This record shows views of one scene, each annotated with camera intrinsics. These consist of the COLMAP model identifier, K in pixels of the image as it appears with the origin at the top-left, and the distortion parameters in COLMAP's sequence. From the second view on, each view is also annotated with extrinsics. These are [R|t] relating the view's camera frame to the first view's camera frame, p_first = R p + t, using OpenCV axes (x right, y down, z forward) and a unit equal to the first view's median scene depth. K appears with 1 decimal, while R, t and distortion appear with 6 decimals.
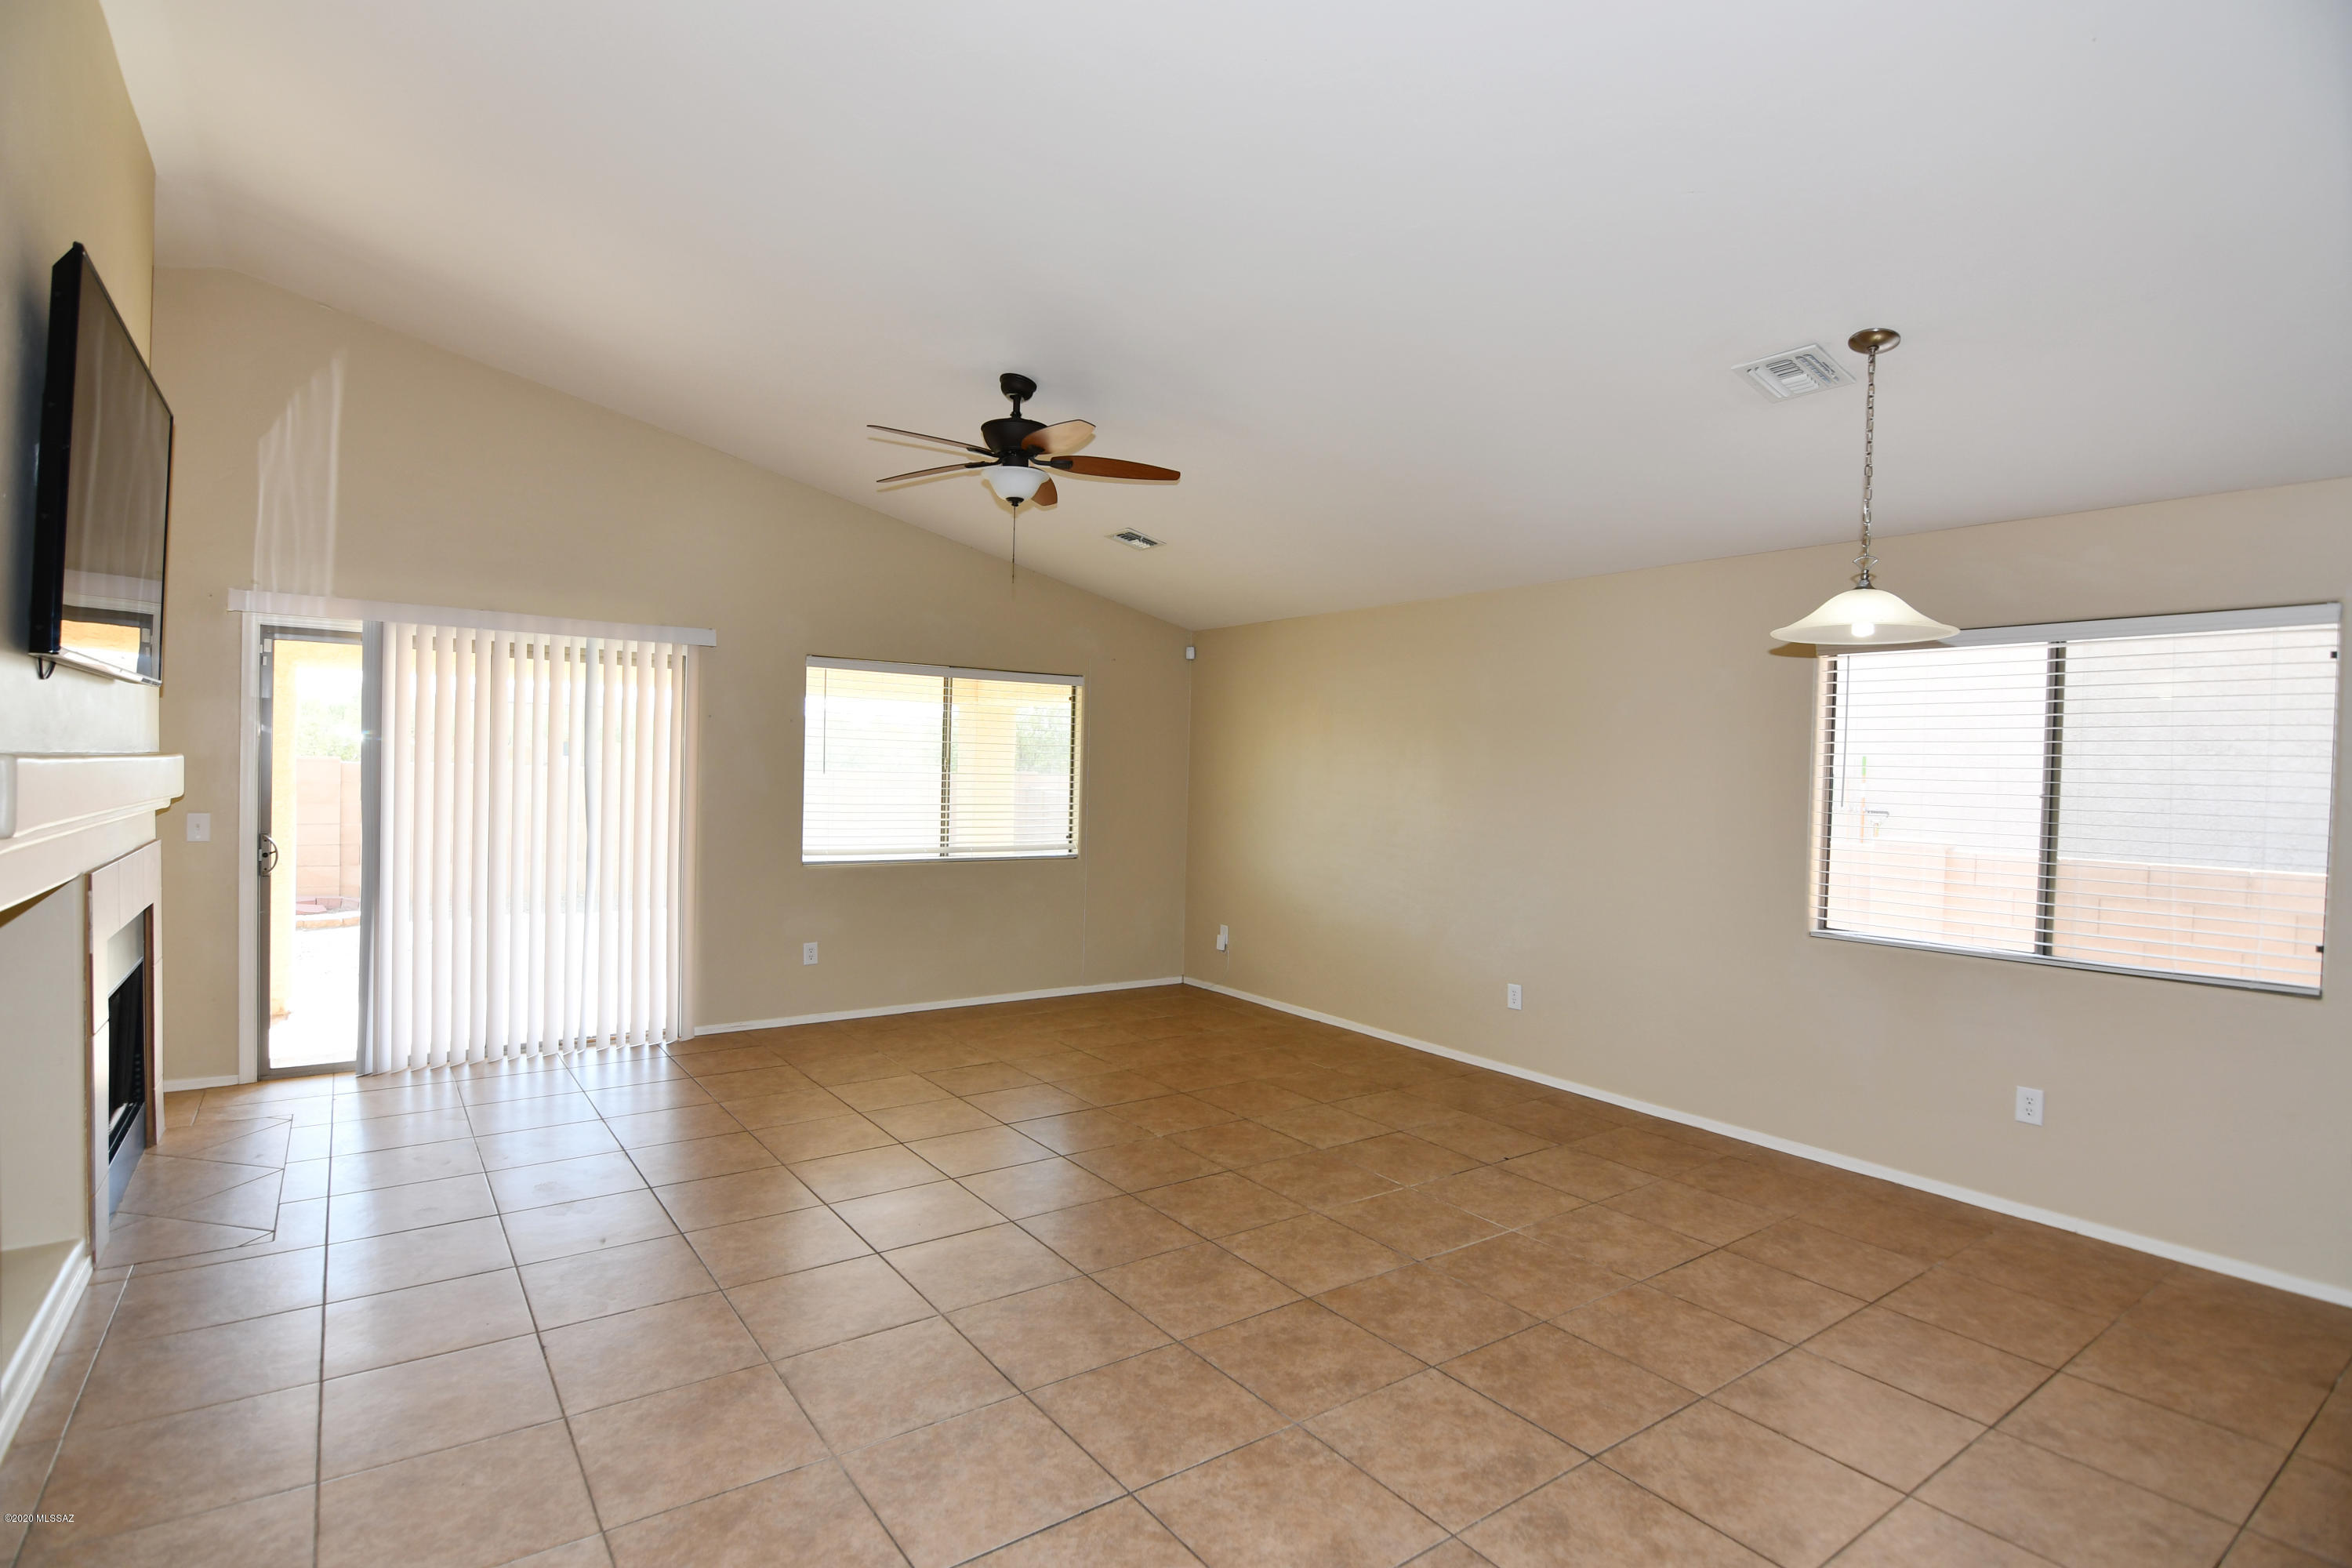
lens RADIAL K [[1139.1, 0, 1166.3], [0, 1139.1, 793.5], [0, 0, 1]] dist [-0.002204, -0.013403]
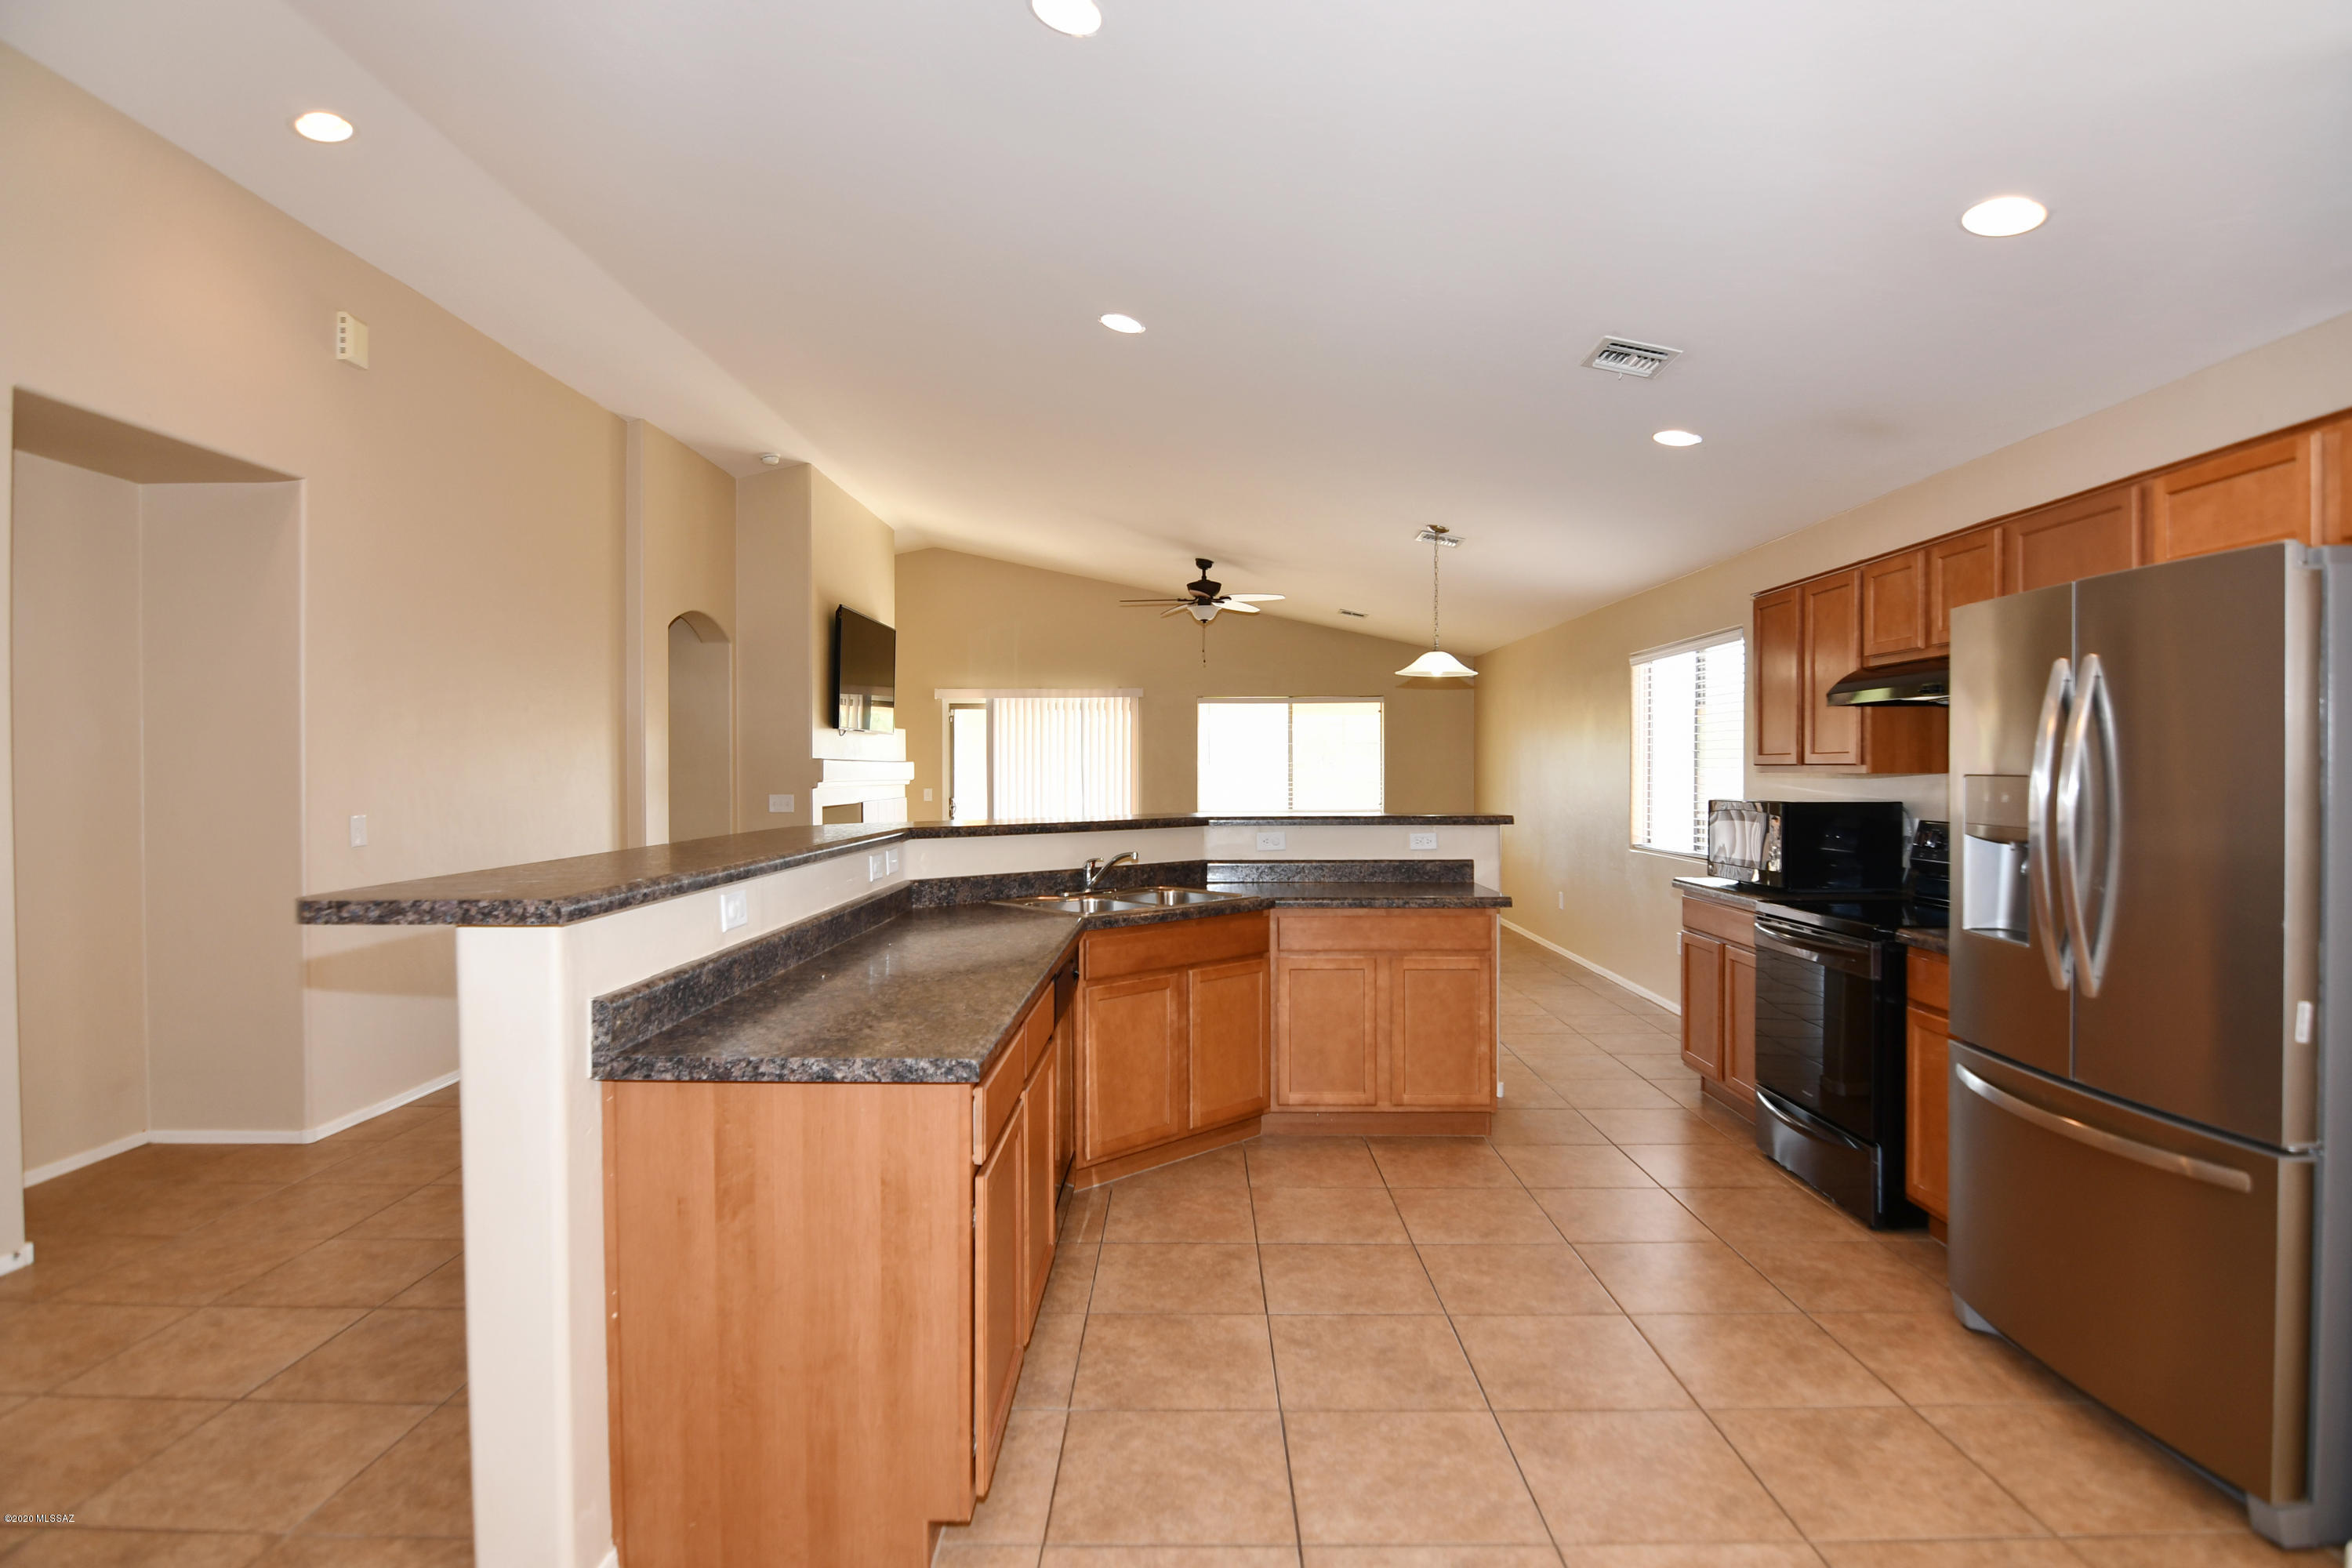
lens RADIAL K [[1191.1, 0, 1193.9], [0, 1191.1, 778.4], [0, 0, 1]] dist [0.000999, -0.015708]
pose [[0.812585, -0.022827, -0.582396, 1.008753], [0.010827, 0.999652, -0.024075, 0.063097], [0.582742, 0.013257, 0.812549, -0.657843]]
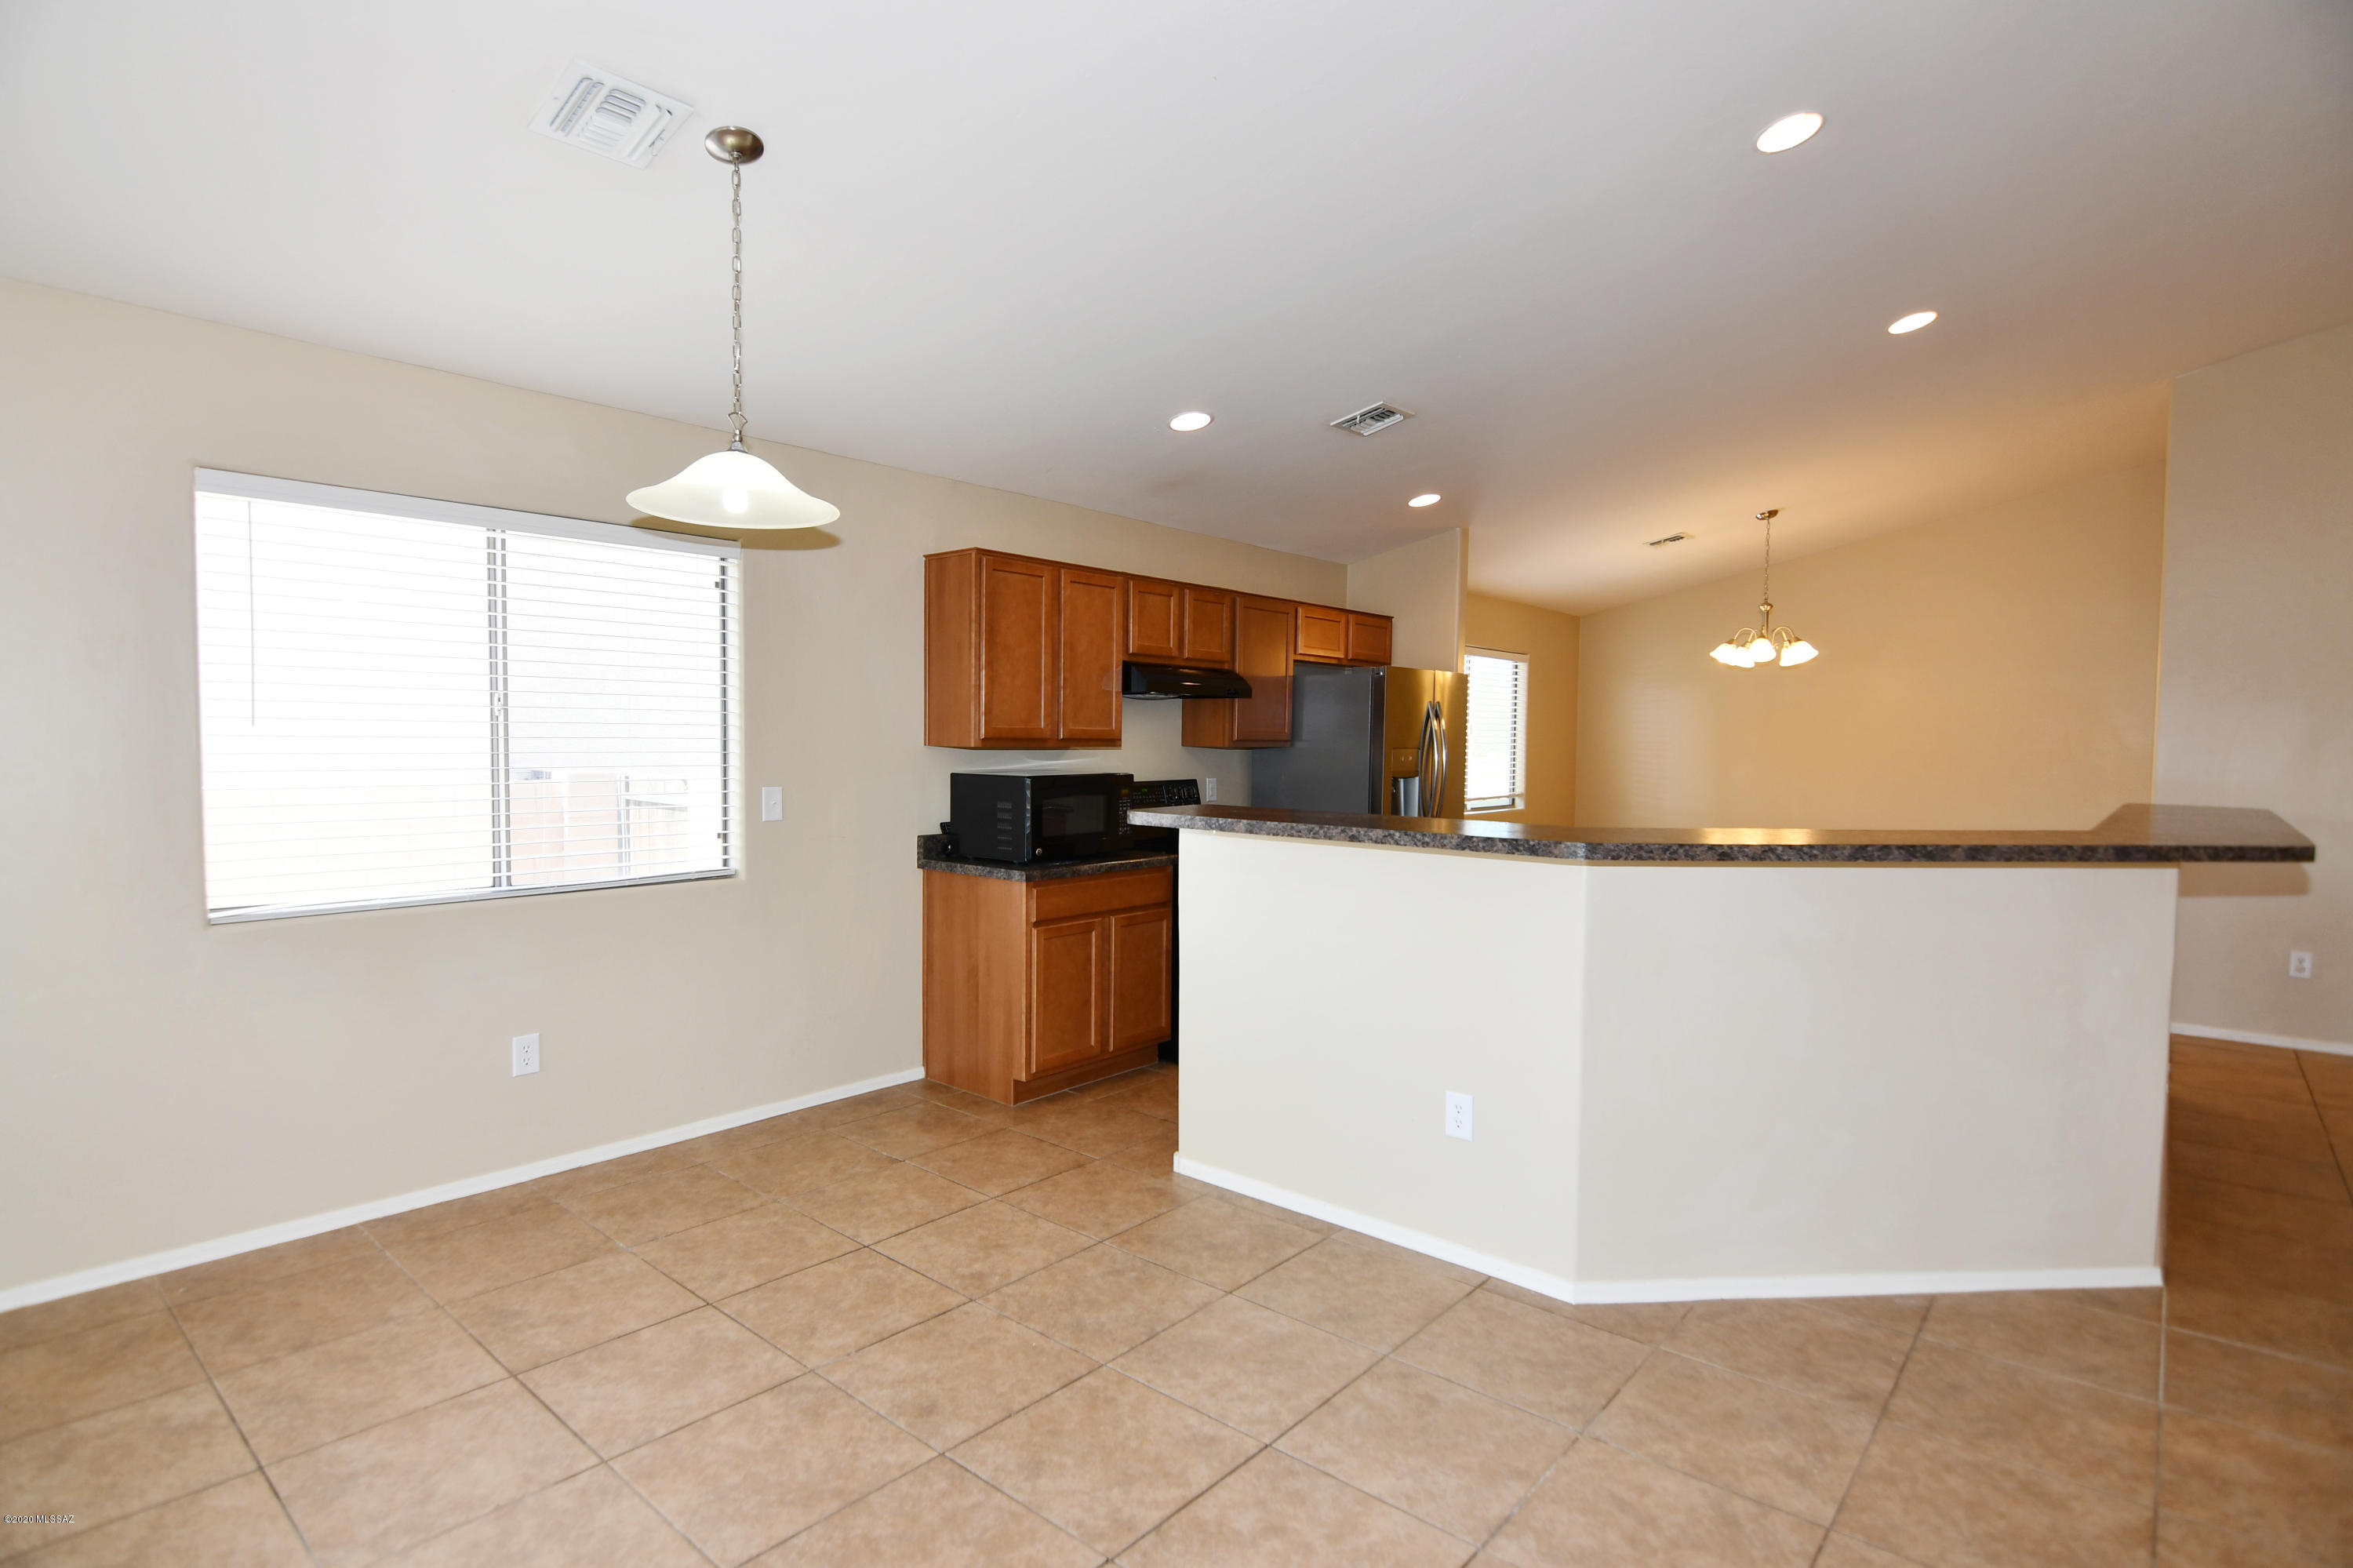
lens RADIAL K [[1170.2, 0, 1163.7], [0, 1170.2, 795.3], [0, 0, 1]] dist [-0.003898, -0.014956]
pose [[-0.229766, -0.077553, 0.970151, -0.195891], [0.002704, 0.996765, 0.080321, -0.000751], [-0.973242, 0.021078, -0.228813, 0.606143]]
